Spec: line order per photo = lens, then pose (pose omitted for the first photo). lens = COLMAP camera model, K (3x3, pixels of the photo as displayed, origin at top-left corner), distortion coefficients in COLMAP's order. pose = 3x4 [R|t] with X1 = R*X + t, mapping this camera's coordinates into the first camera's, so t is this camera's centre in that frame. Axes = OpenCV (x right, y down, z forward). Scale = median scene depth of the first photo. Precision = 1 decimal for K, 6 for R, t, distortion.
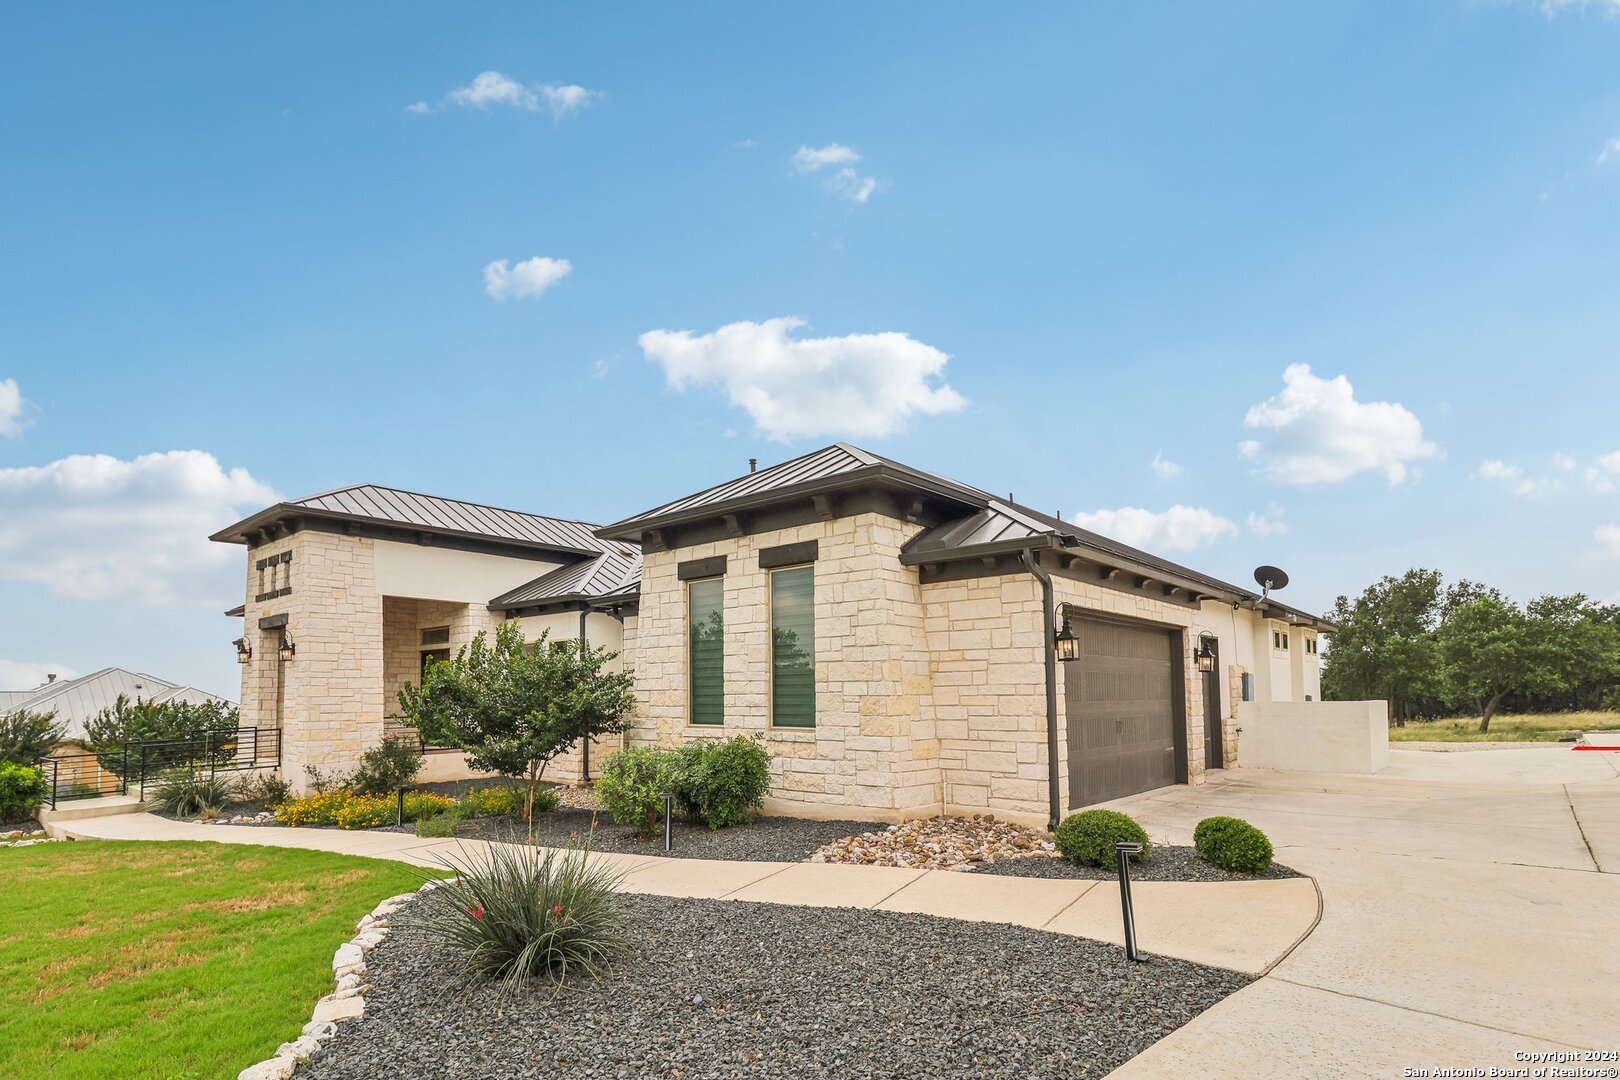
lens RADIAL K [[760.5, 0, 810.5], [0, 760.5, 539.3], [0, 0, 1]] dist [-0.000396, -0.000297]
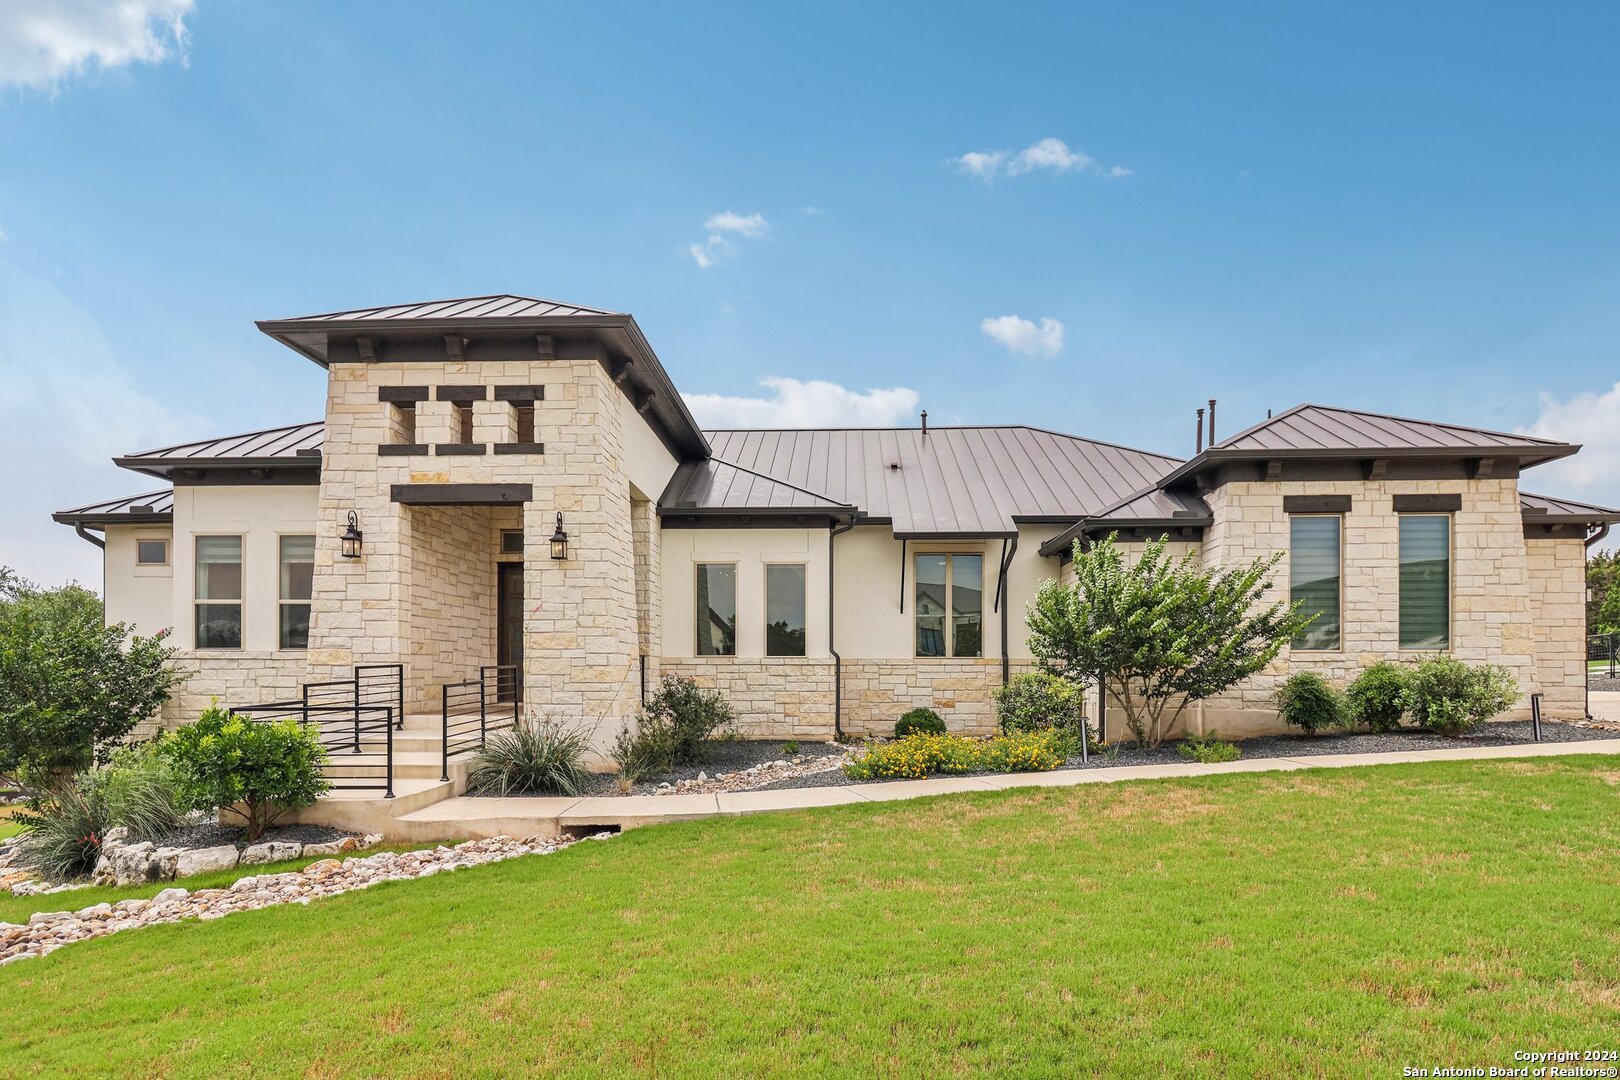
lens RADIAL K [[910.9, 0, 810.2], [0, 910.9, 541.9], [0, 0, 1]] dist [0.004244, 0.000216]
pose [[0.798685, 0.093417, 0.594454, -1.634418], [-0.124223, 0.992194, 0.010980, 0.184484], [-0.588788, -0.082614, 0.804054, 0.441215]]
